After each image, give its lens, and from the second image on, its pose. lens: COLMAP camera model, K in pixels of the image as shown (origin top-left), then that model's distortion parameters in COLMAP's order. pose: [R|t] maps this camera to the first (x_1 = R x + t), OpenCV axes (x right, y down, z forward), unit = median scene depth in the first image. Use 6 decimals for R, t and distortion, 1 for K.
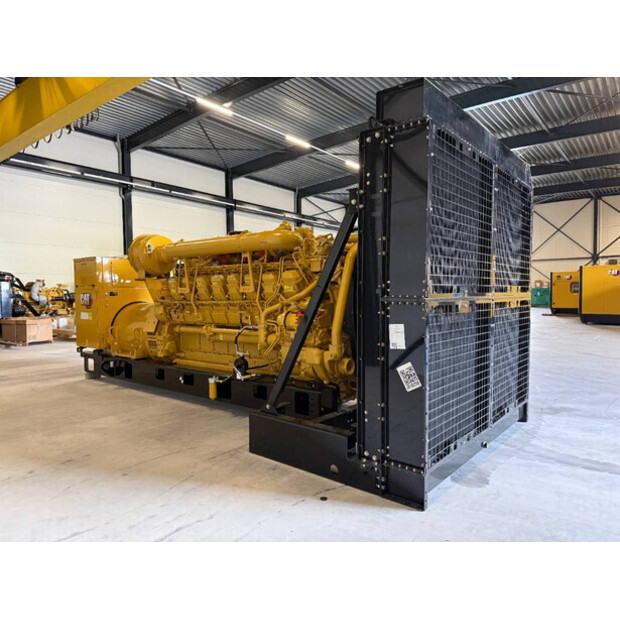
lens RADIAL K [[437.0, 0, 310.0], [0, 437.0, 310.0], [0, 0, 1]] dist [0.054203, -0.067468]
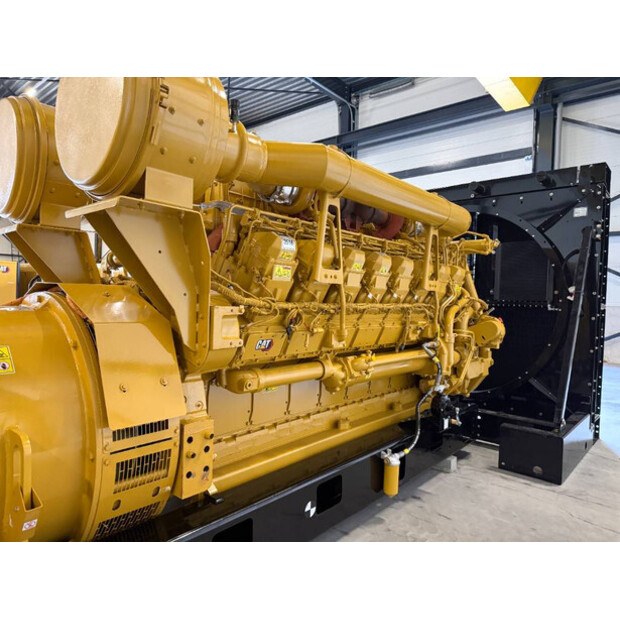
lens RADIAL K [[437.0, 0, 310.0], [0, 437.0, 310.0], [0, 0, 1]] dist [0.054203, -0.067468]
pose [[0.023122, -0.008864, 0.999693, -0.738868], [0.011172, 0.999901, 0.008608, -0.018551], [-0.999670, 0.010969, 0.023219, 1.086534]]
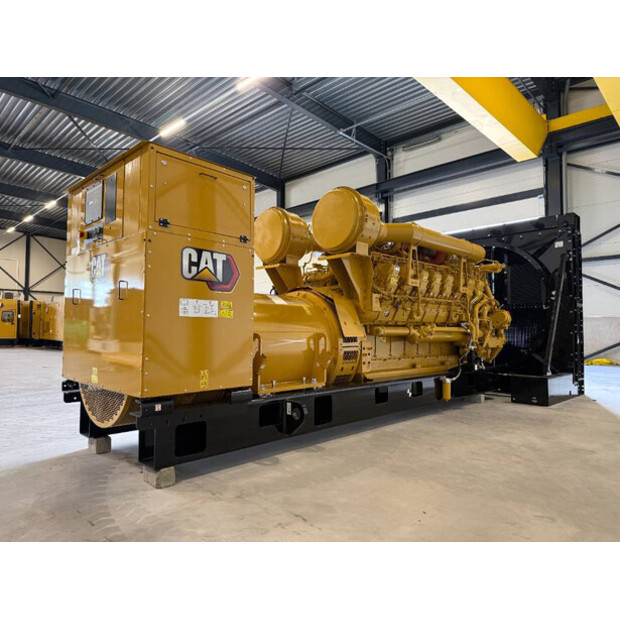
lens RADIAL K [[436.1, 0, 310.0], [0, 436.1, 310.0], [0, 0, 1]] dist [0.102616, -0.192829]
pose [[0.090845, 0.065100, 0.993735, -1.220707], [0.034040, 0.997075, -0.068431, 0.062644], [-0.995283, 0.040043, 0.088363, 1.211457]]
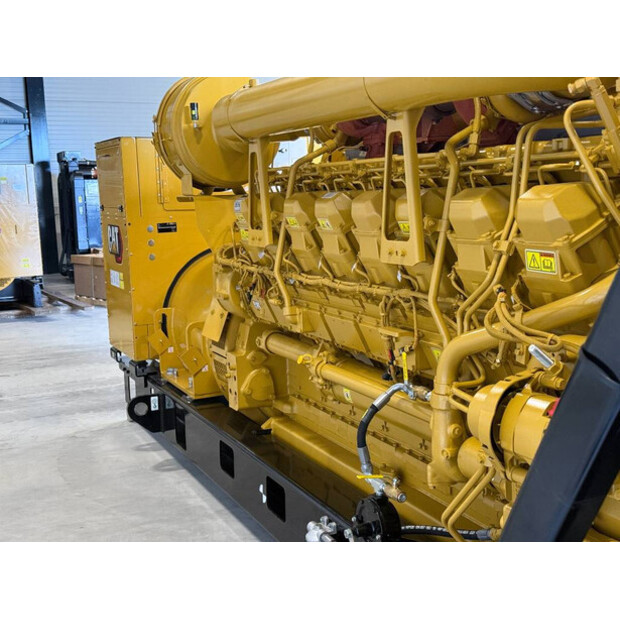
lens RADIAL K [[871.8, 0, 288.8], [0, 871.8, 310.8], [0, 0, 1]] dist [0.174427, -0.009924]
pose [[0.886873, 0.043043, -0.460004, 0.043245], [0.009353, 0.993774, 0.111020, -0.067910], [0.461919, -0.102763, 0.880949, 0.451956]]
